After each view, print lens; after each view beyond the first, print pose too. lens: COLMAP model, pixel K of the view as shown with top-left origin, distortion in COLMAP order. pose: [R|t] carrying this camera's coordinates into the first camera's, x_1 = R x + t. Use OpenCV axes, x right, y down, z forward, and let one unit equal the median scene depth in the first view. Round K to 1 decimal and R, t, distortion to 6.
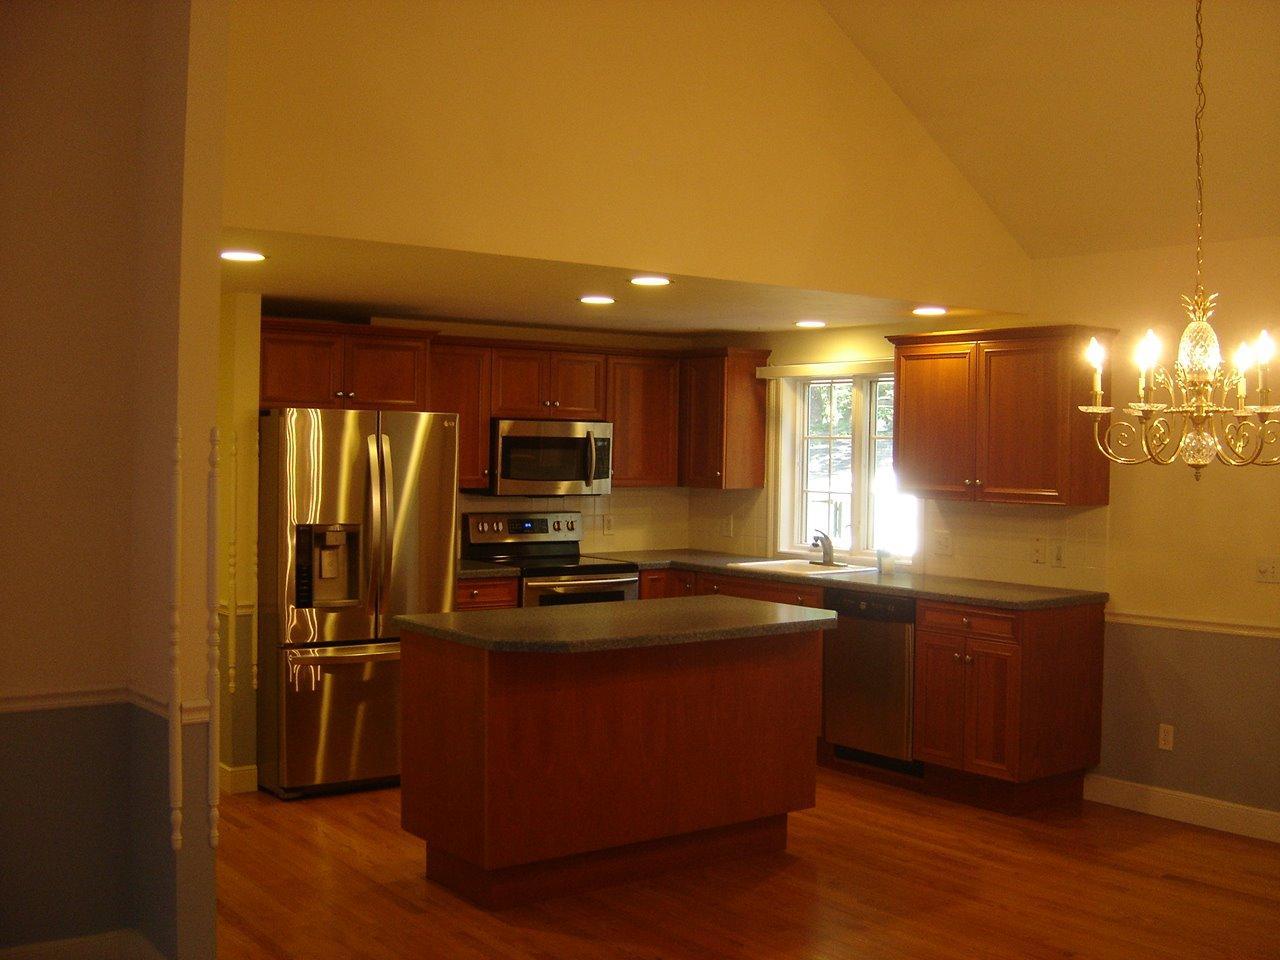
lens RADIAL K [[1429.6, 0, 640.0], [0, 1429.6, 480.0], [0, 0, 1]] dist [-0.146295, 0.023338]
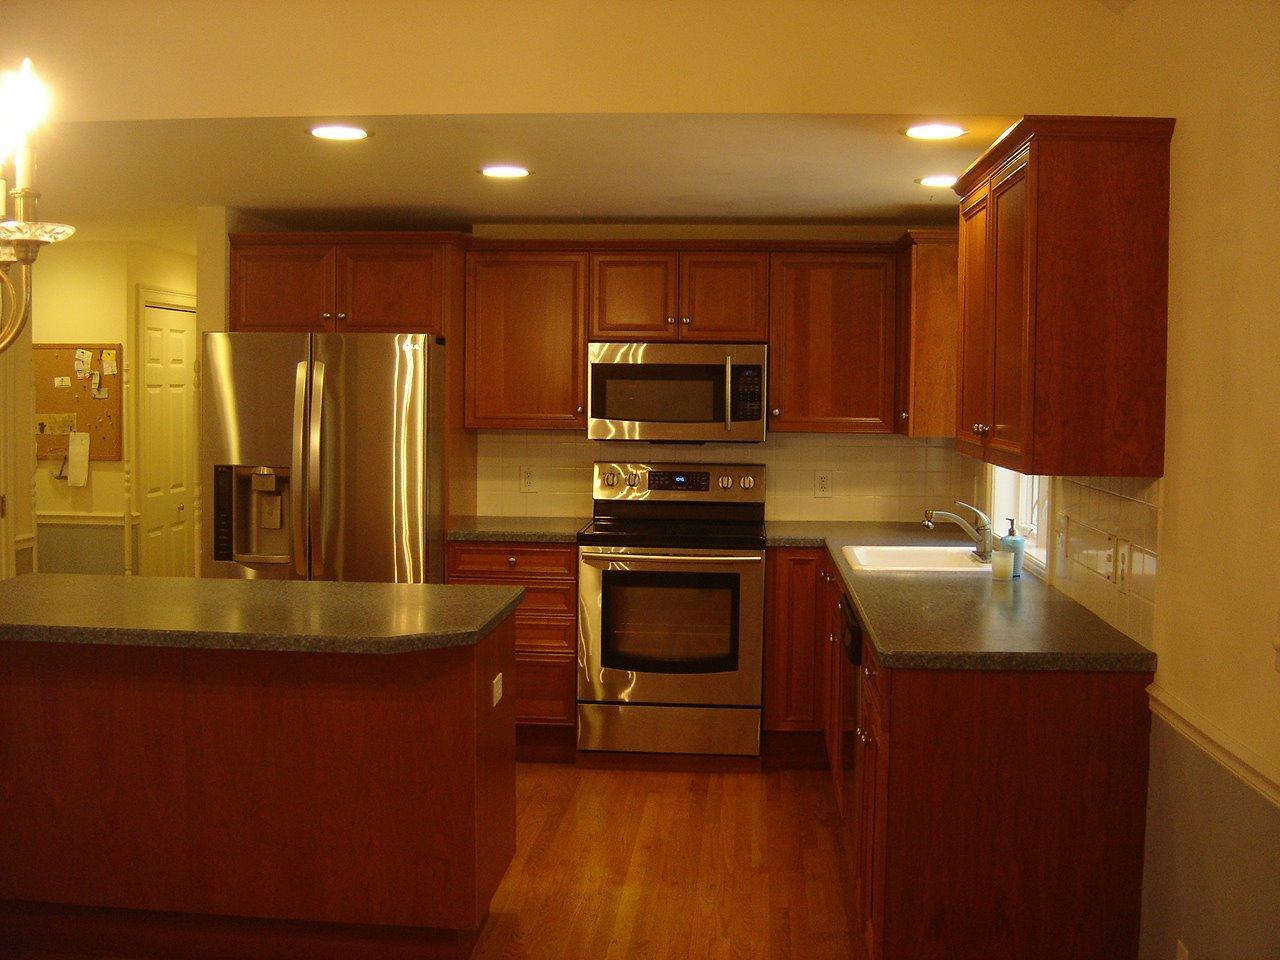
lens RADIAL K [[1399.2, 0, 640.0], [0, 1399.2, 480.0], [0, 0, 1]] dist [-0.128666, 0.005018]
pose [[0.746401, 0.037392, -0.664445, 0.471256], [-0.015771, 0.999134, 0.038511, 0.003277], [0.665309, -0.018266, 0.746344, 0.481147]]
